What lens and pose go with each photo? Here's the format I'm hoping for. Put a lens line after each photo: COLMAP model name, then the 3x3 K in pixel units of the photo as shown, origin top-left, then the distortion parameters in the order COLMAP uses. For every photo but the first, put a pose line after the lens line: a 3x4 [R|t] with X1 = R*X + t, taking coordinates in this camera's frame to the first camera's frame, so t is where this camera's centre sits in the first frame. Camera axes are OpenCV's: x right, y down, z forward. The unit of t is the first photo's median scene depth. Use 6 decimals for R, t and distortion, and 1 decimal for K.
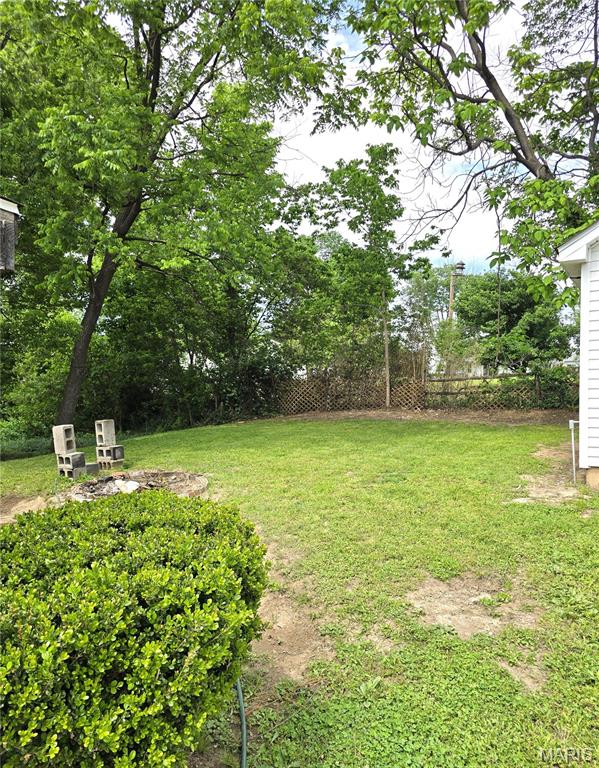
lens RADIAL K [[559.3, 0, 299.5], [0, 559.3, 384.0], [0, 0, 1]] dist [0.136526, -0.116610]
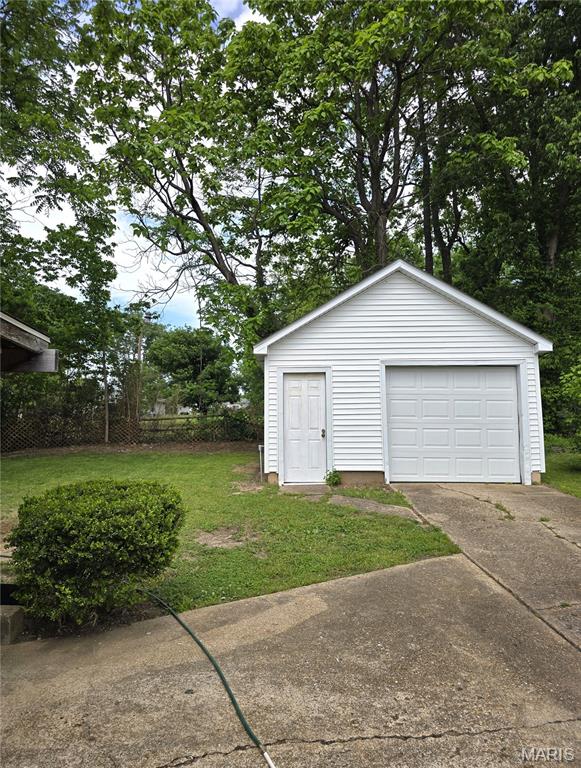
lens RADIAL K [[517.2, 0, 290.5], [0, 517.2, 384.0], [0, 0, 1]] dist [0.000607, 0.000267]
pose [[0.851876, 0.038576, 0.522322, -0.071519], [-0.001371, 0.997445, -0.071431, -0.003370], [-0.523743, 0.060134, 0.849752, -0.101520]]
